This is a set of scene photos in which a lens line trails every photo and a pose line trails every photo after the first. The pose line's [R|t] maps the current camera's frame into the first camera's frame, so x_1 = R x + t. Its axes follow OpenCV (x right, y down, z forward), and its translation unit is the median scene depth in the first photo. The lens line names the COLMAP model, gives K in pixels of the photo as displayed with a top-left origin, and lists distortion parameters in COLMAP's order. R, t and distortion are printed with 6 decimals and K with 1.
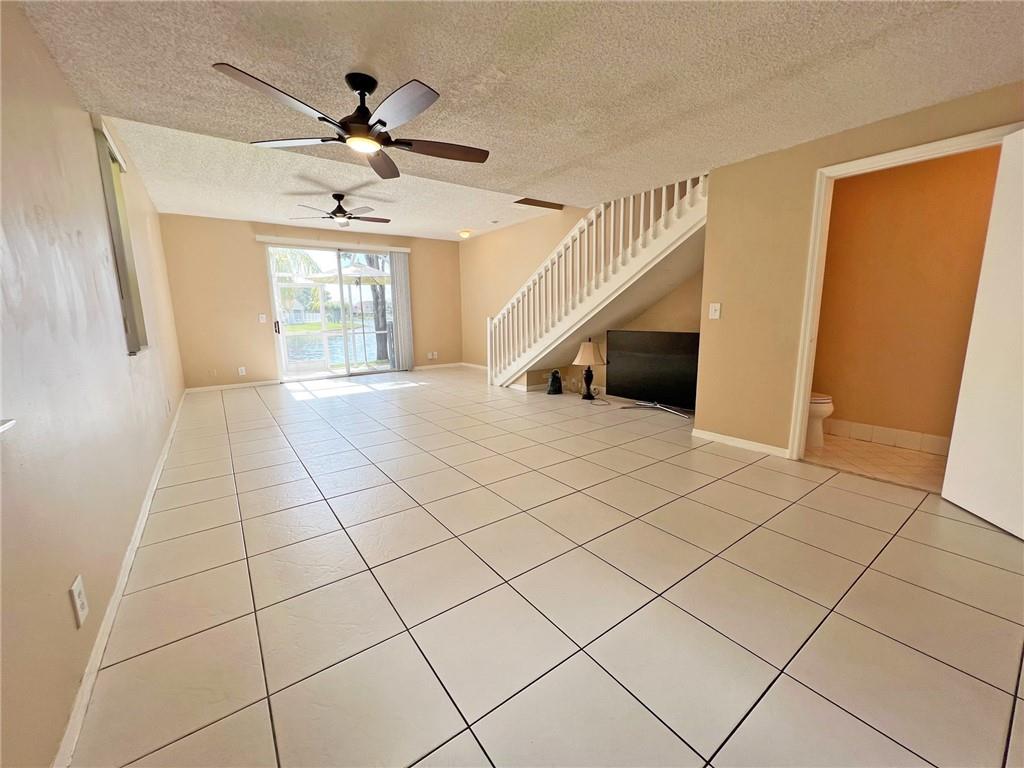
lens RADIAL K [[411.0, 0, 508.9], [0, 411.0, 382.7], [0, 0, 1]] dist [-0.000940, 0.000485]
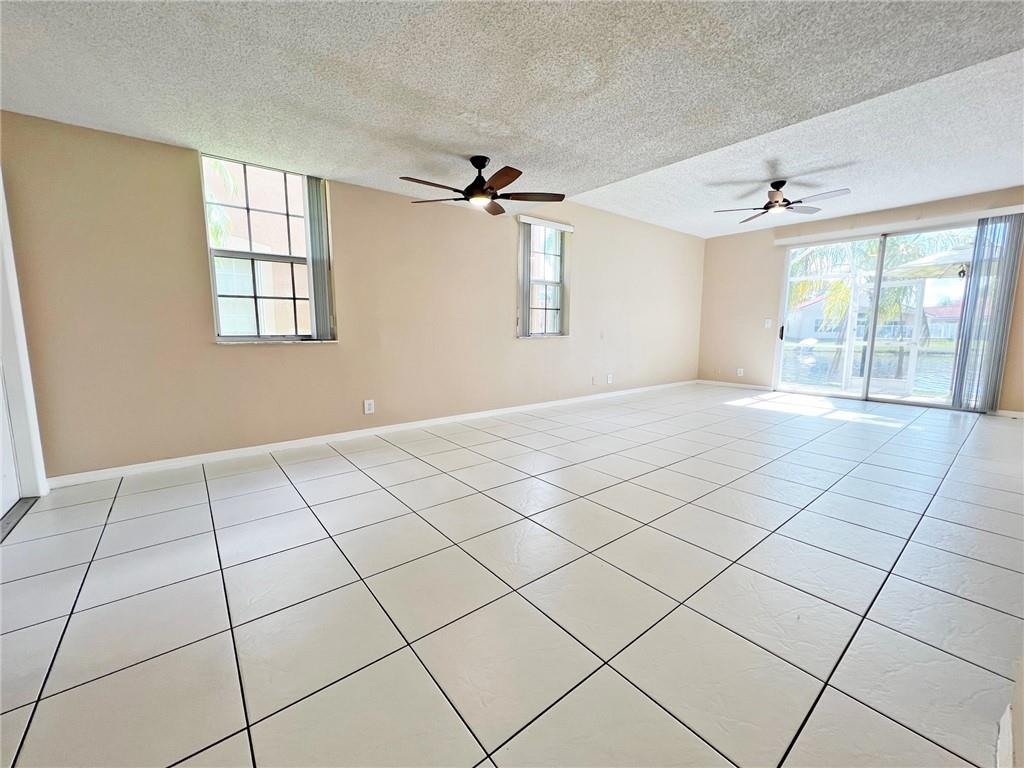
lens RADIAL K [[411.0, 0, 507.8], [0, 411.0, 381.6], [0, 0, 1]] dist [-0.000940, 0.000485]
pose [[0.043687, 0.147590, -0.988083, 0.485462], [-0.172038, 0.975364, 0.138084, -0.061770], [0.984121, 0.163955, 0.068002, 0.433212]]
